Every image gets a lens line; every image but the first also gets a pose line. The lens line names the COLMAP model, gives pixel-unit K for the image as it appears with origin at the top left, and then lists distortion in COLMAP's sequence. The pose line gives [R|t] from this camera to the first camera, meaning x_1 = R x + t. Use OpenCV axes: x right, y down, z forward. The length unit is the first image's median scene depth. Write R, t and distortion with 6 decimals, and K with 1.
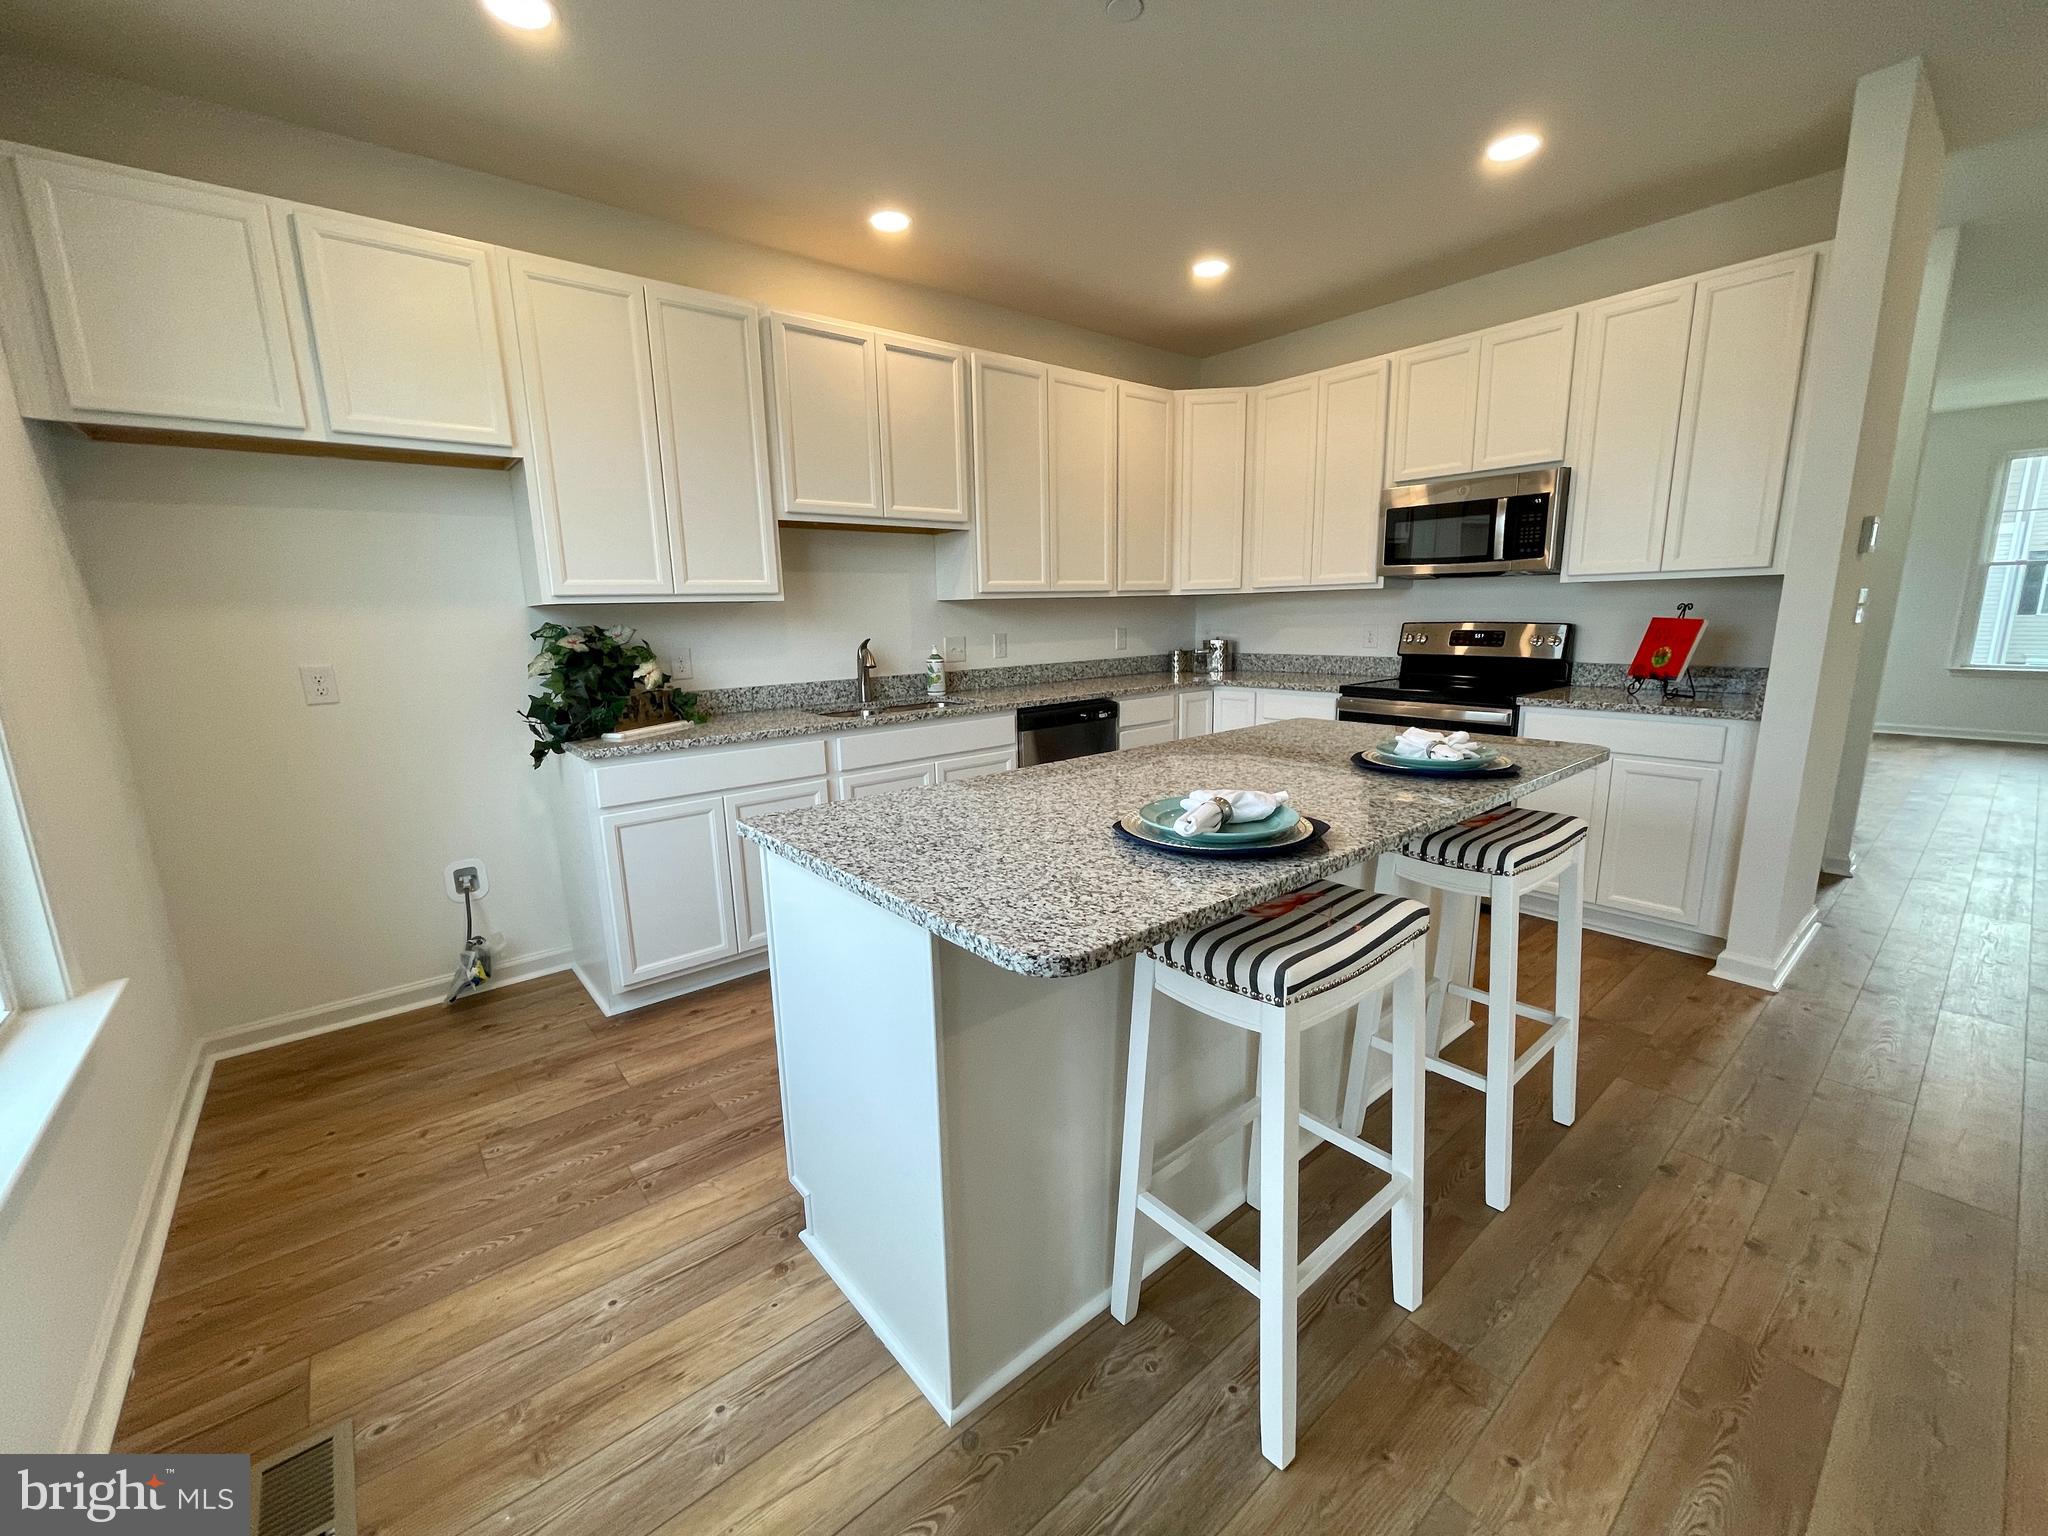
lens RADIAL K [[818.8, 0, 1022.9], [0, 818.8, 772.1], [0, 0, 1]] dist [-0.008109, -0.000032]
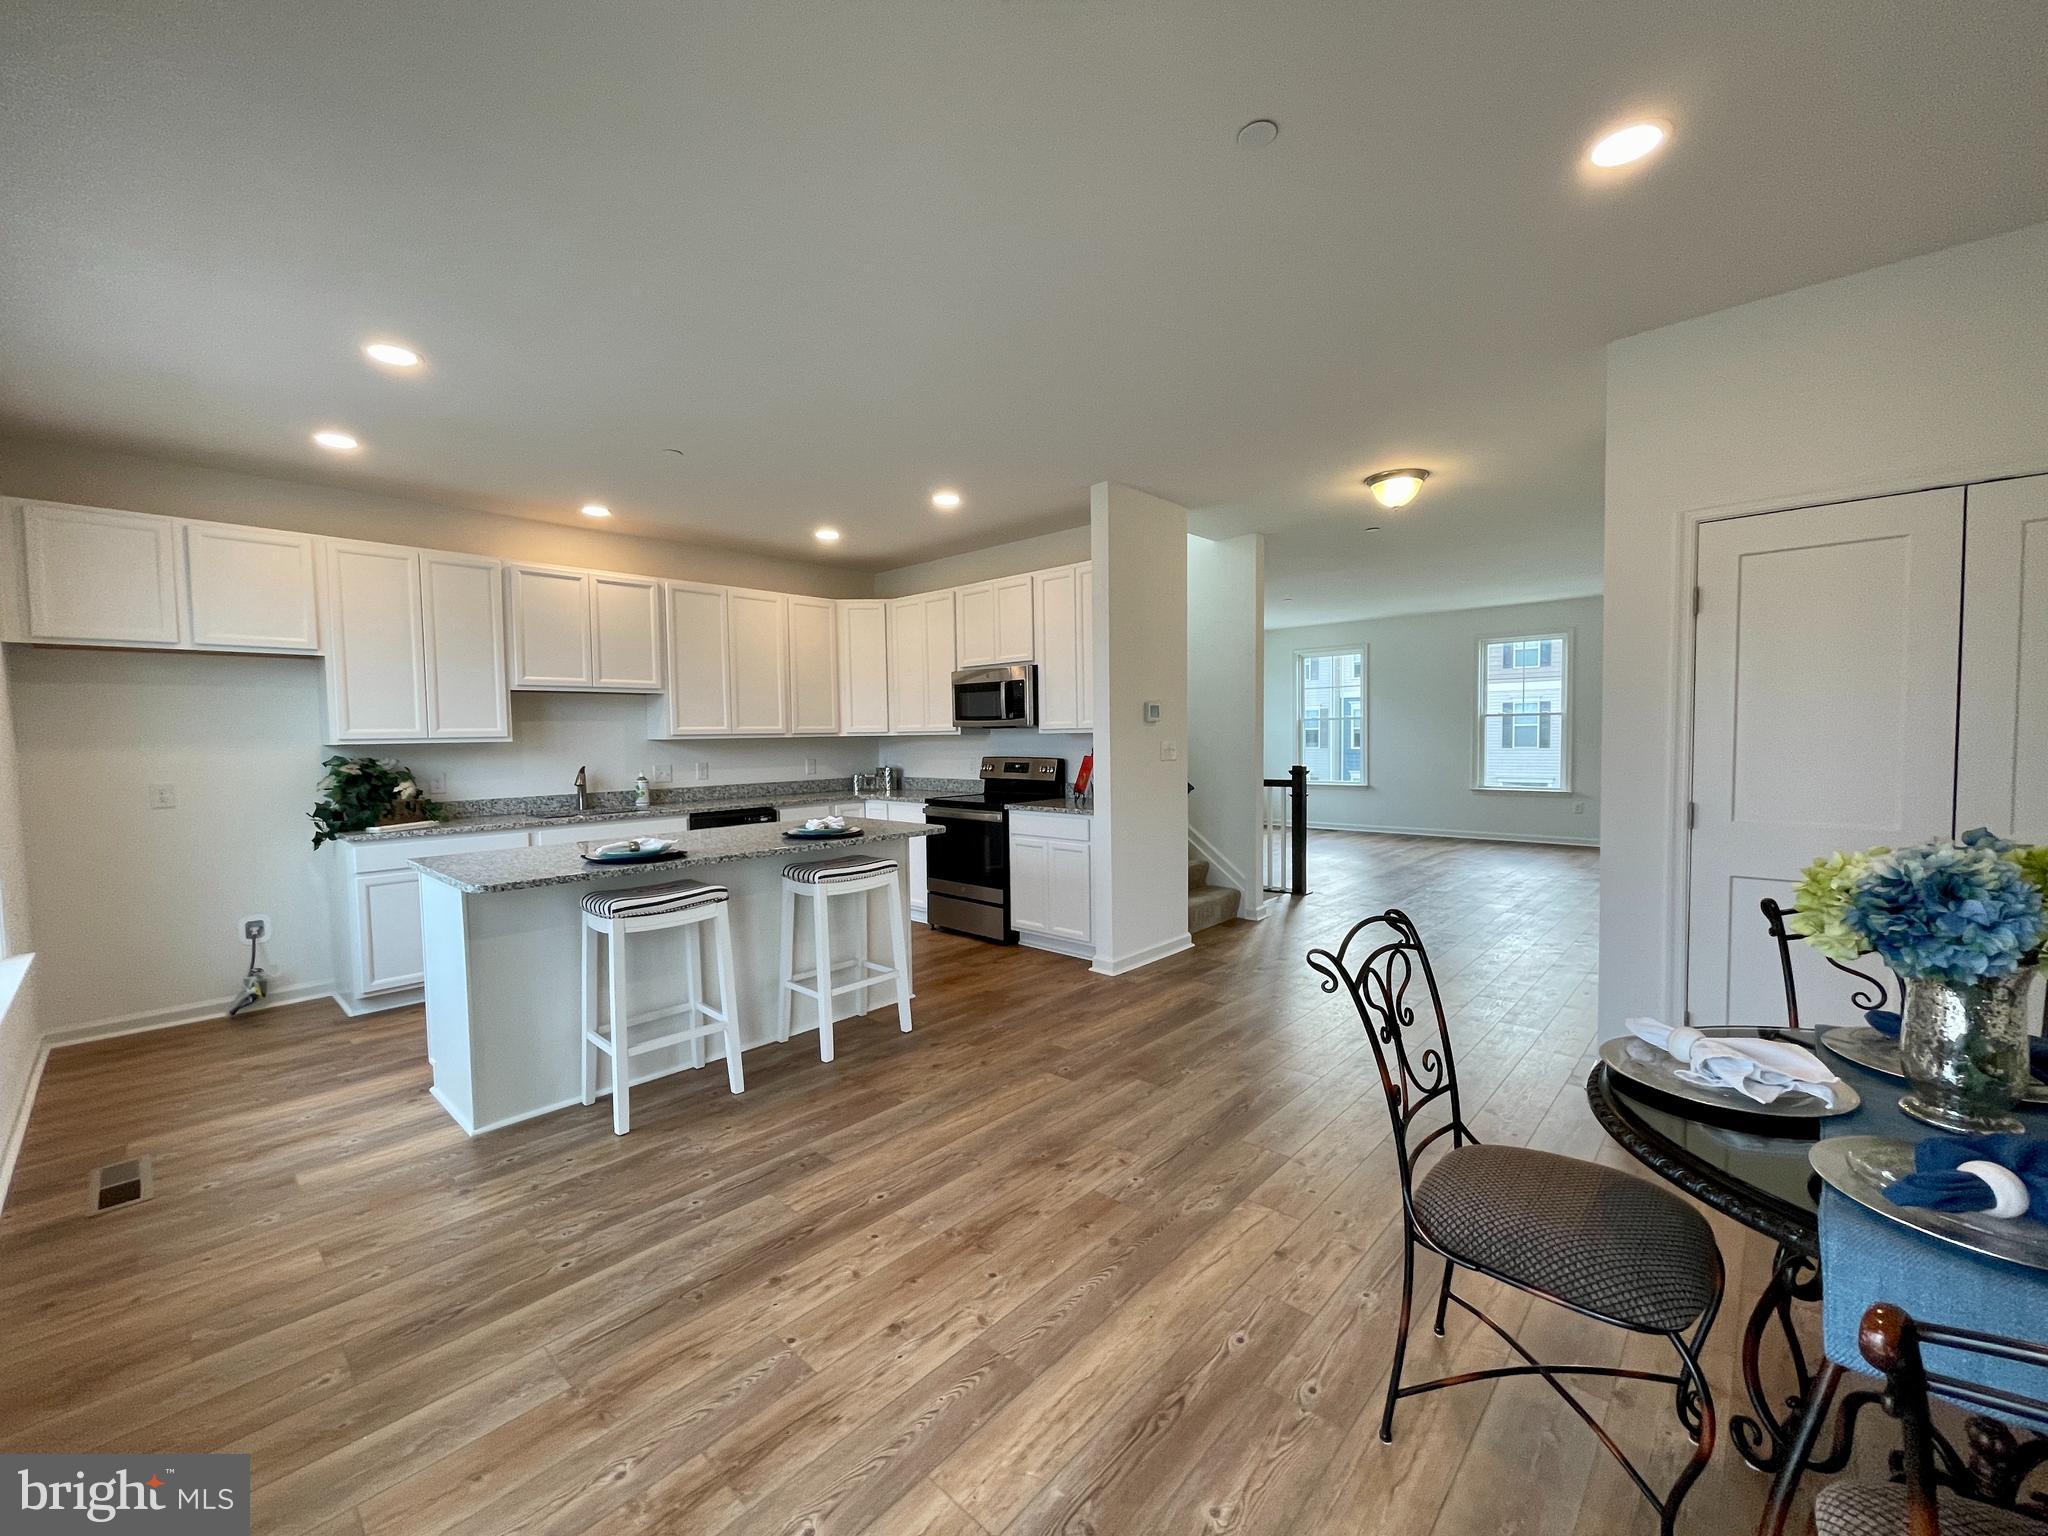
lens RADIAL K [[820.8, 0, 1020.4], [0, 820.8, 773.7], [0, 0, 1]] dist [-0.000065, 0.000208]
pose [[0.991846, 0.002813, 0.127411, 0.482160], [0.016199, 0.988865, -0.147934, 0.095646], [-0.126408, 0.148792, 0.980756, -0.646866]]
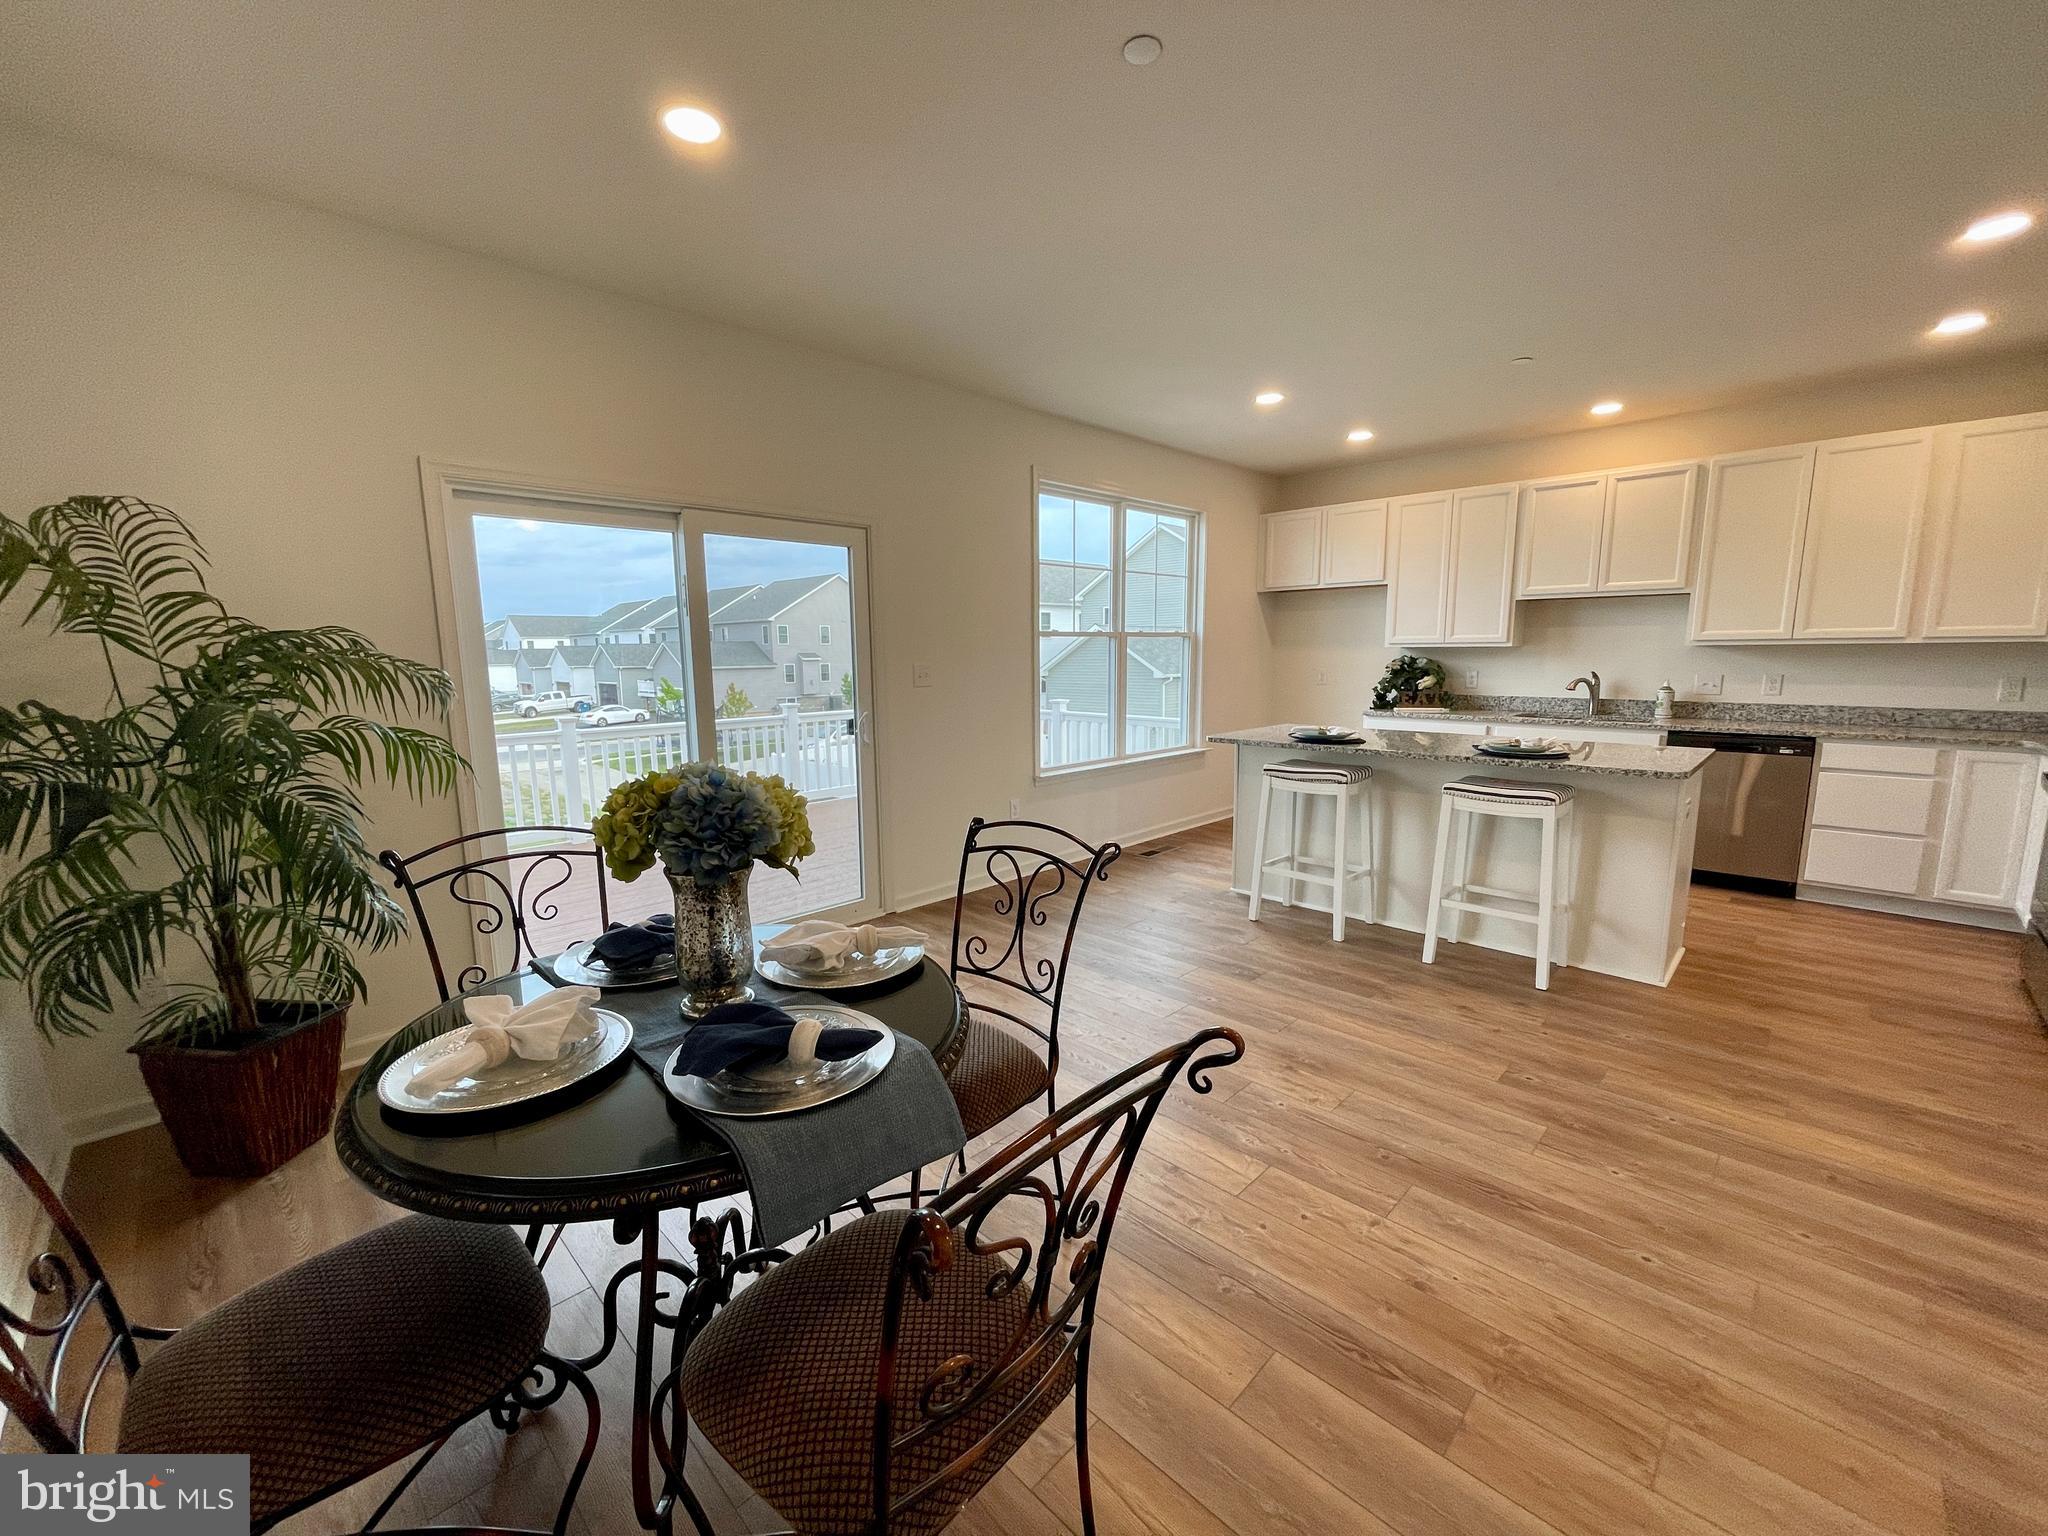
lens RADIAL K [[820.8, 0, 1020.4], [0, 820.8, 773.7], [0, 0, 1]] dist [-0.000065, 0.000208]
pose [[0.101954, 0.172525, -0.979715, 1.440993], [-0.188086, 0.970426, 0.151316, -0.018656], [0.976846, 0.168844, 0.131389, -0.200271]]
